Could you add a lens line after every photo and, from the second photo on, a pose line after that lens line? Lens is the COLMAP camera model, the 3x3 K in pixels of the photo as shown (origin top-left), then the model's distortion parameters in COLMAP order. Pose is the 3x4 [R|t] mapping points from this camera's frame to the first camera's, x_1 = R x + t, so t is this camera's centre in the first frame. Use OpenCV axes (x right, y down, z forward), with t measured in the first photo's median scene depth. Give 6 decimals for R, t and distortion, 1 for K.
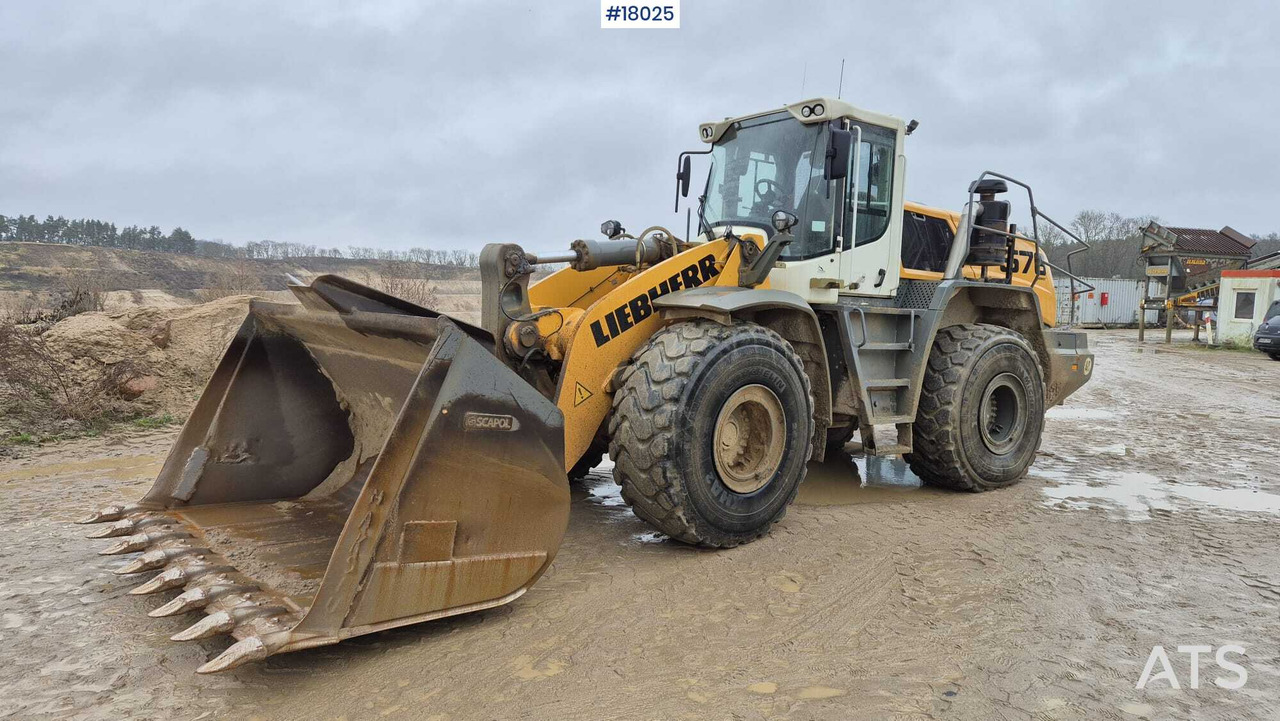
lens RADIAL K [[853.9, 0, 640.6], [0, 853.9, 357.9], [0, 0, 1]] dist [0.097624, -0.081158]
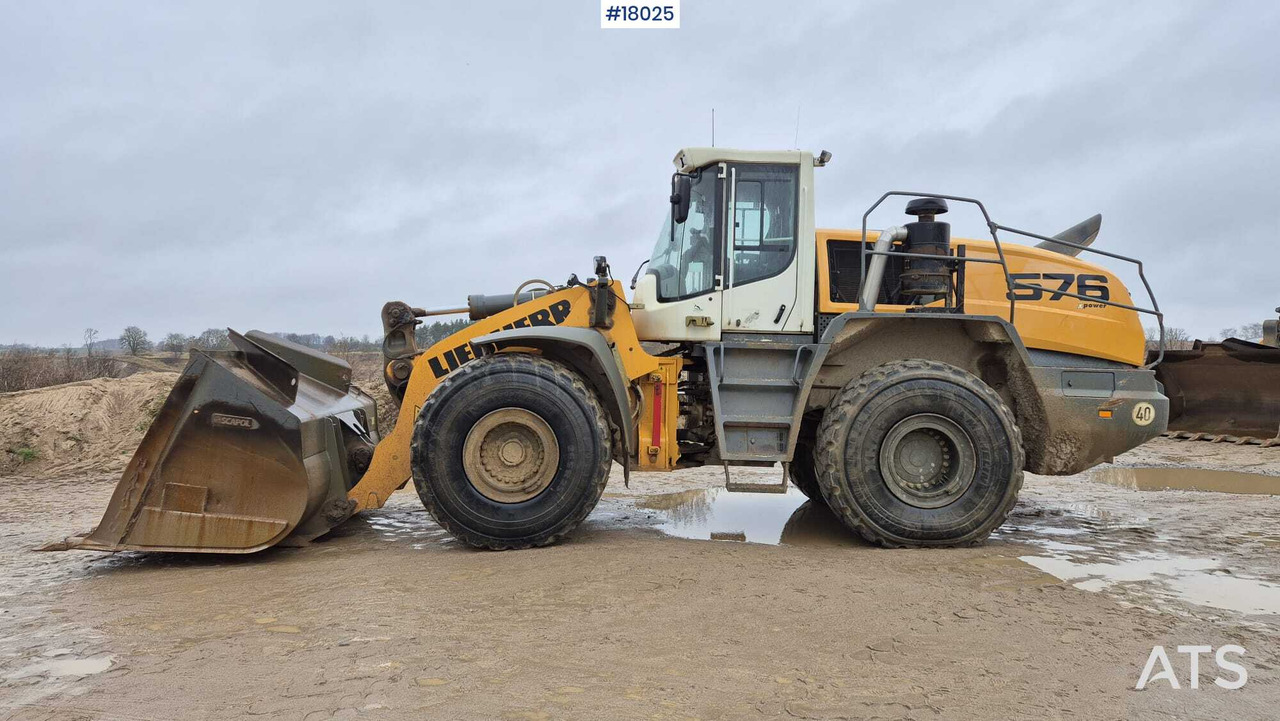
lens RADIAL K [[853.9, 0, 640.6], [0, 853.9, 357.9], [0, 0, 1]] dist [0.097624, -0.081158]
pose [[0.806241, -0.027692, -0.590938, 0.972576], [-0.025612, 0.996333, -0.081632, 0.054805], [0.591032, 0.080950, 0.802576, 0.171837]]
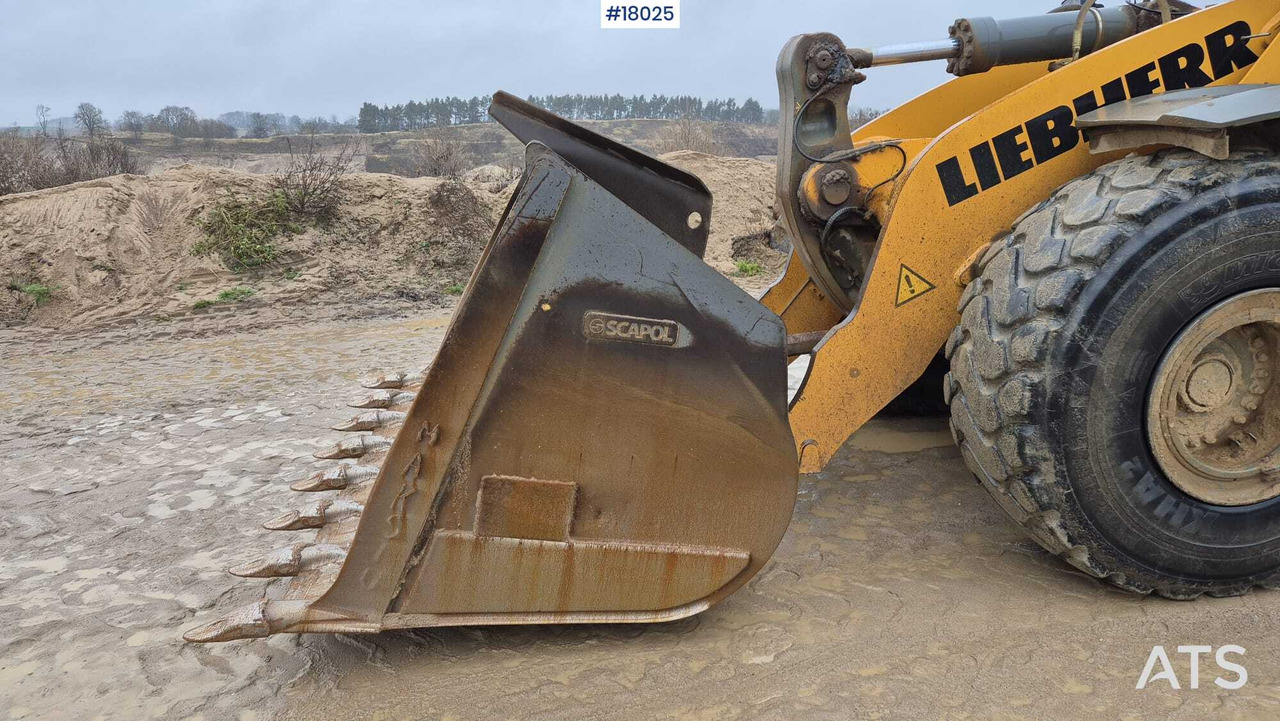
lens RADIAL K [[853.9, 0, 640.6], [0, 853.9, 357.9], [0, 0, 1]] dist [0.097624, -0.081158]
pose [[0.818459, 0.113416, -0.563259, 0.124077], [-0.025124, 0.986451, 0.162122, -0.000631], [0.574015, -0.118539, 0.810219, 0.411512]]
